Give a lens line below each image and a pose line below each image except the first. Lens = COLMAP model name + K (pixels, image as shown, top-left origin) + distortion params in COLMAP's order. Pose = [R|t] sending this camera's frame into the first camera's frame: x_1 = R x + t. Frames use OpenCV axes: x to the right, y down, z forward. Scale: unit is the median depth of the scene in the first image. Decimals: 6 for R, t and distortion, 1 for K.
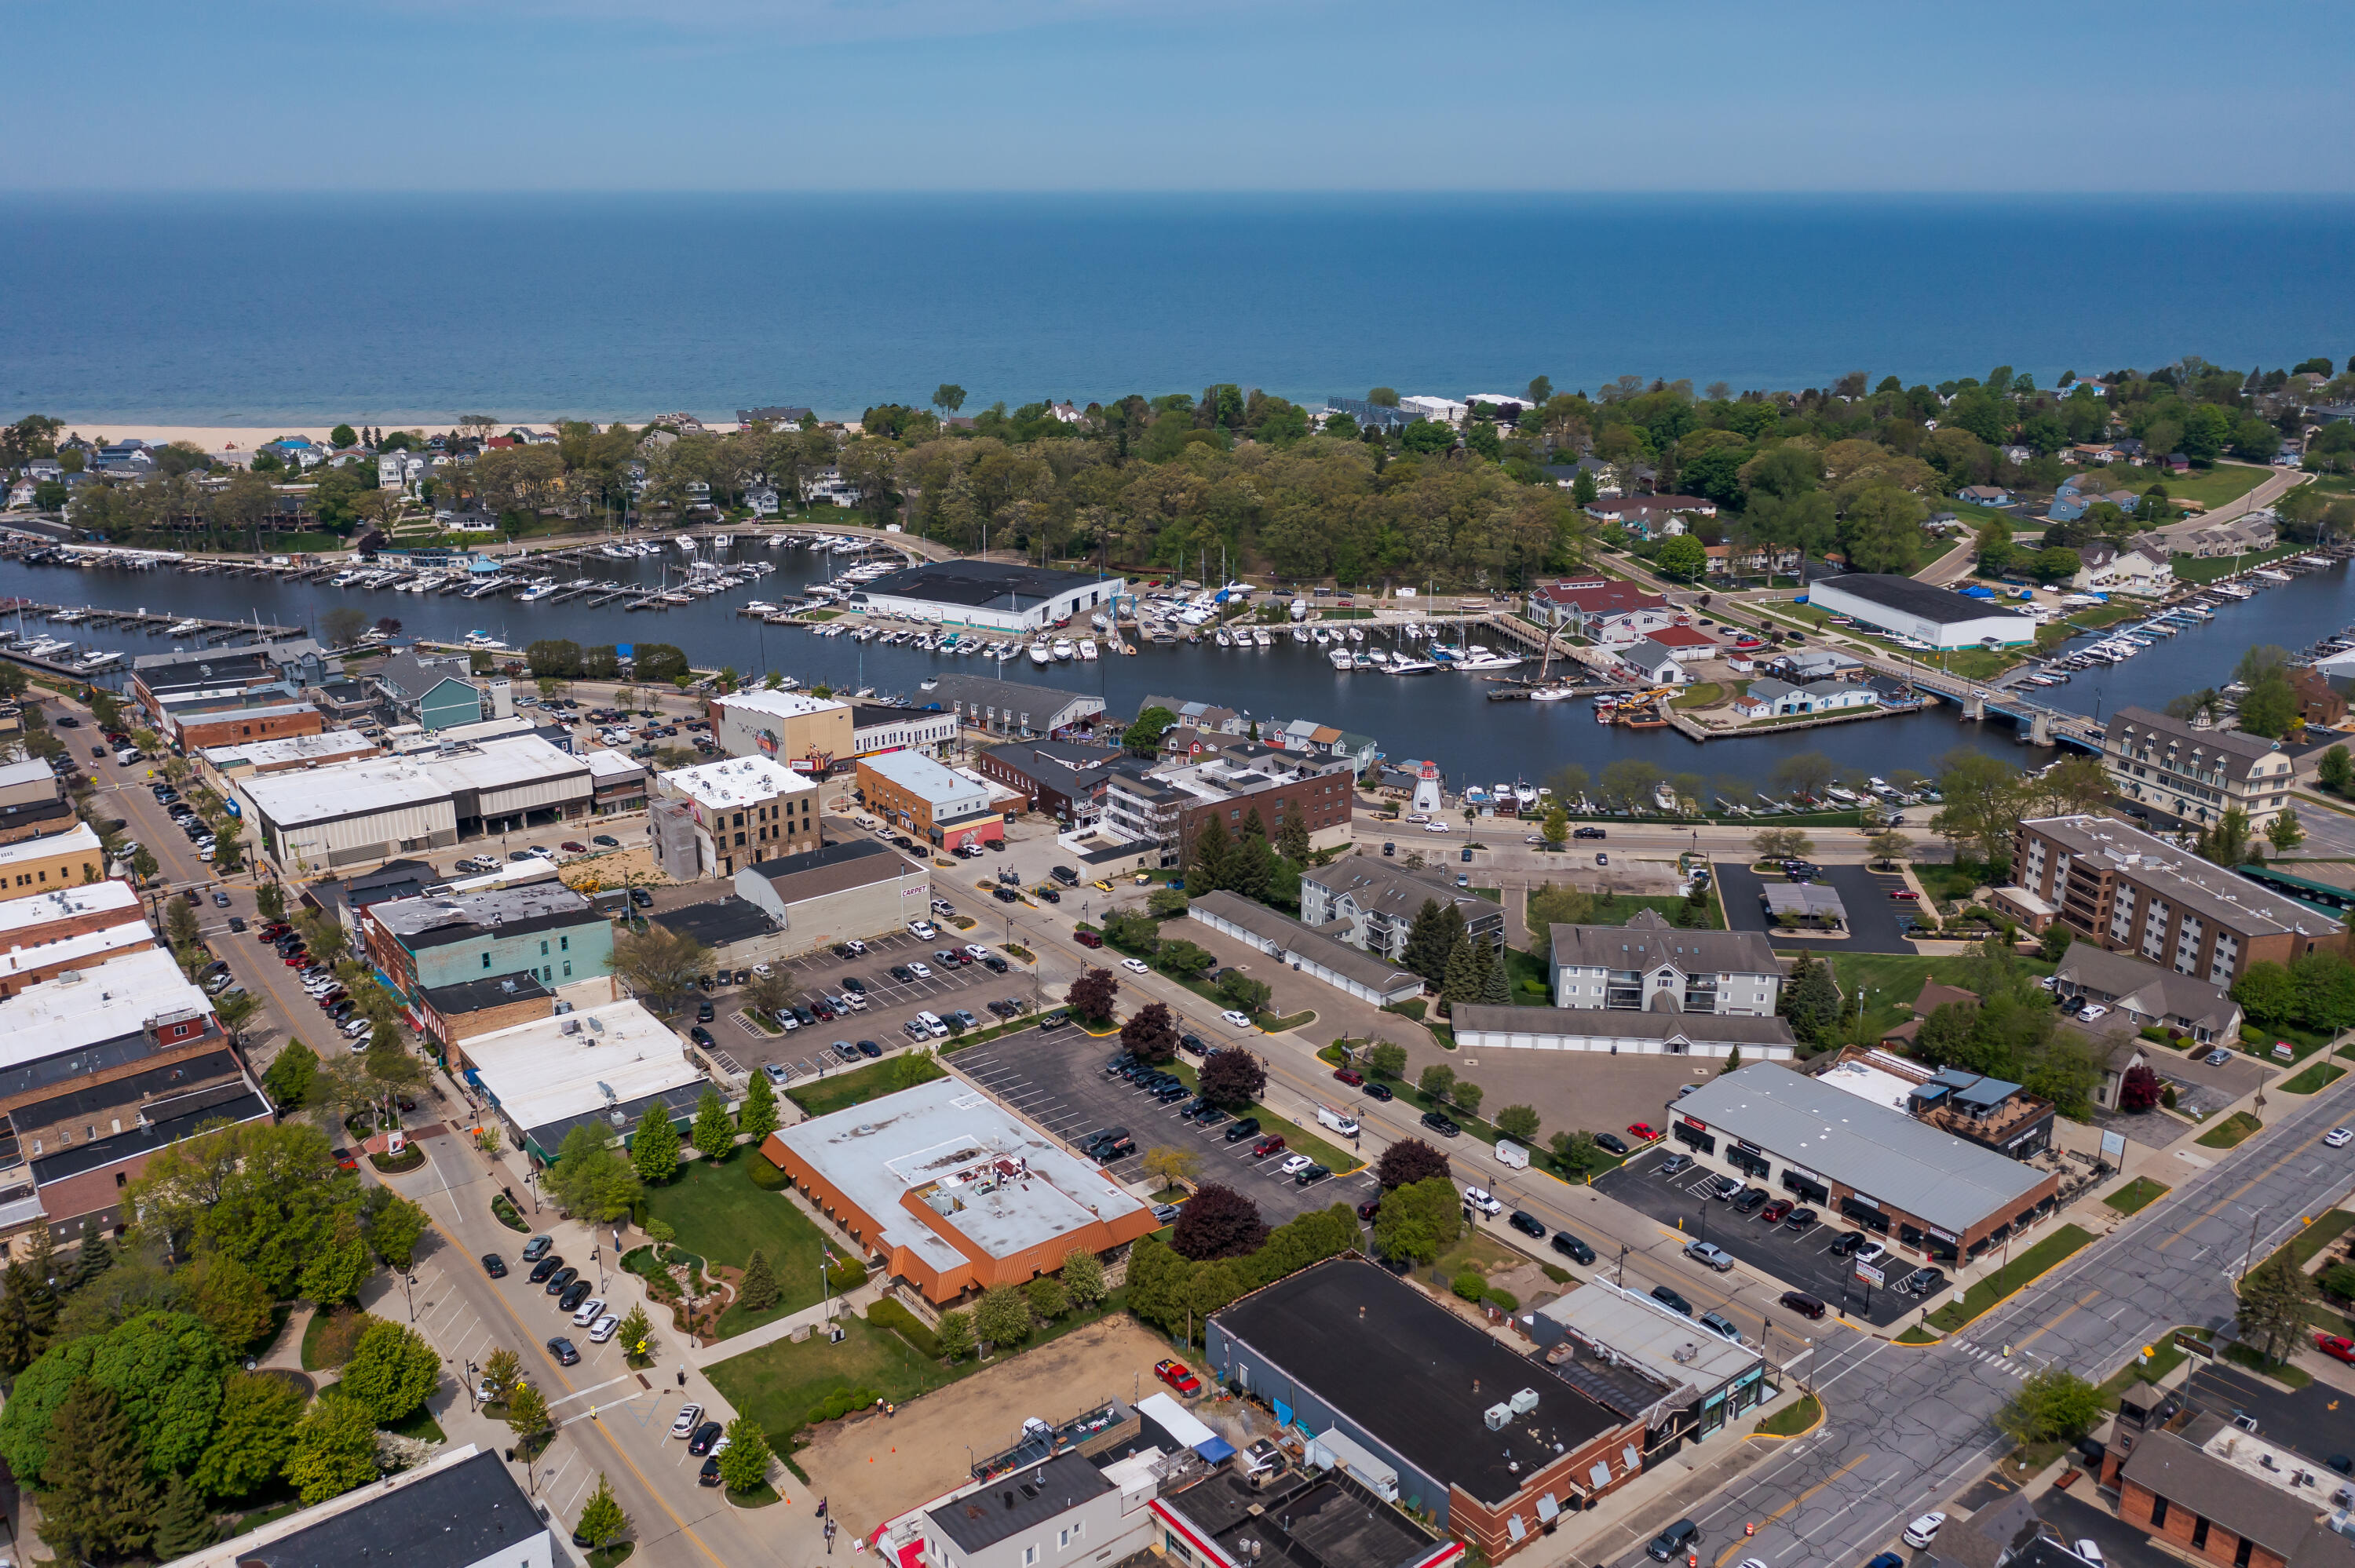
lens RADIAL K [[1871.5, 0, 1178.4], [0, 1871.5, 783.9], [0, 0, 1]] dist [-0.005527, -0.004108]
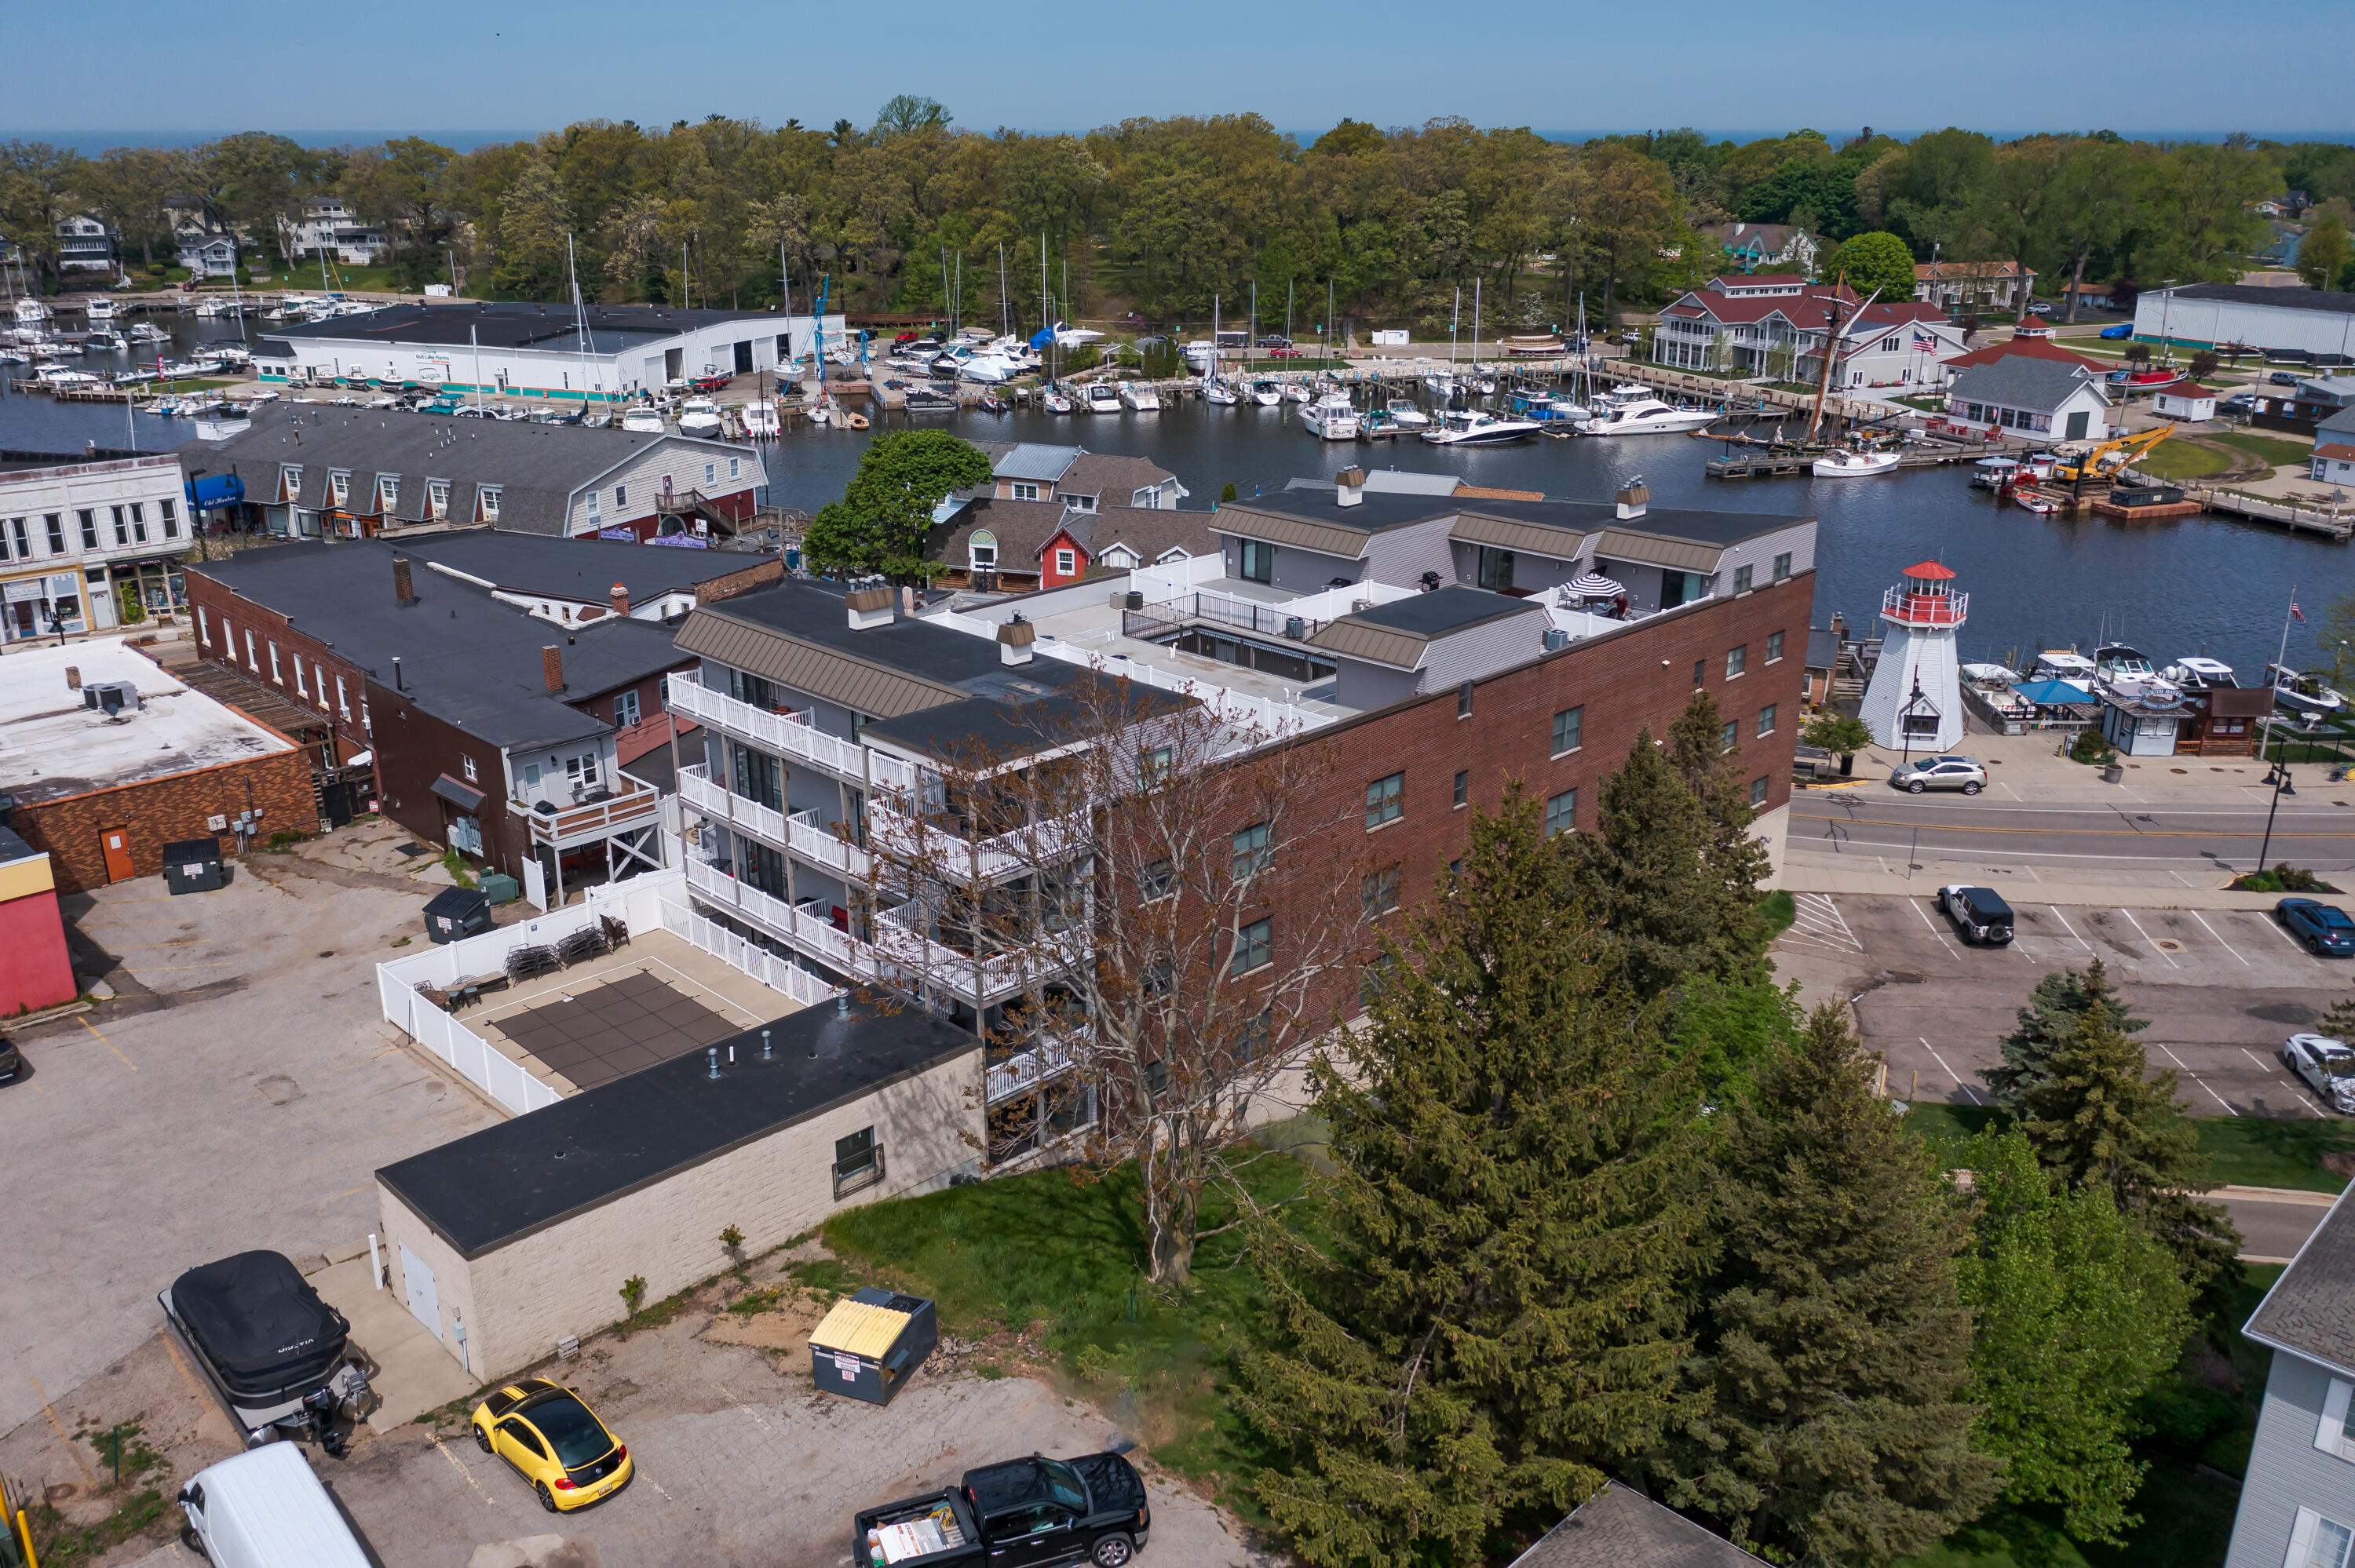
lens RADIAL K [[1871.5, 0, 1177.5], [0, 1871.5, 785.1], [0, 0, 1]] dist [-0.005527, -0.004108]
pose [[0.991754, -0.042735, 0.120824, -0.007384], [0.039326, 0.998762, 0.030466, 0.005603], [-0.121976, -0.025463, 0.992206, 0.561858]]
